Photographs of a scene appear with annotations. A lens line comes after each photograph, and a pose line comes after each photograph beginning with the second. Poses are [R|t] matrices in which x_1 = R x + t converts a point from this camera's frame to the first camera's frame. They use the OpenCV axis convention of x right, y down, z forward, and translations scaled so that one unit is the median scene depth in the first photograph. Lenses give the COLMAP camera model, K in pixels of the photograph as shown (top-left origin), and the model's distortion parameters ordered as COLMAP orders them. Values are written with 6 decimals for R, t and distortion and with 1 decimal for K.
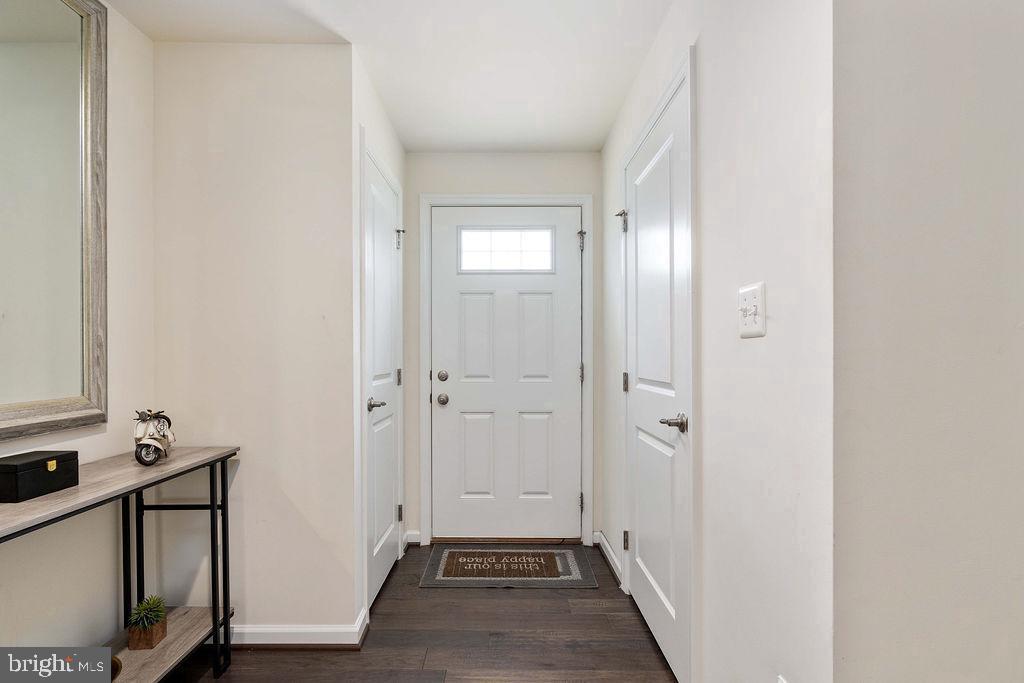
lens RADIAL K [[473.3, 0, 504.4], [0, 473.3, 356.8], [0, 0, 1]] dist [-0.006456, -0.000288]
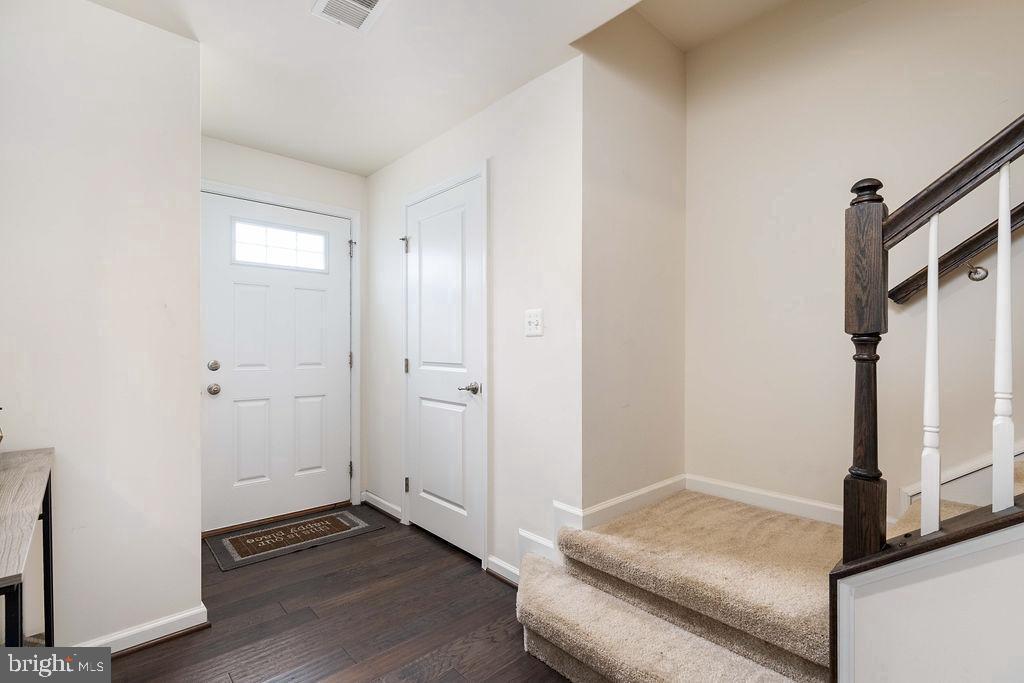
lens RADIAL K [[473.3, 0, 511.8], [0, 473.3, 345.4], [0, 0, 1]] dist [-0.006456, -0.000288]
pose [[0.737223, 0.004290, 0.675636, -0.375068], [-0.001762, 0.999989, -0.004426, 0.001717], [-0.675648, 0.002072, 0.737222, -0.159913]]
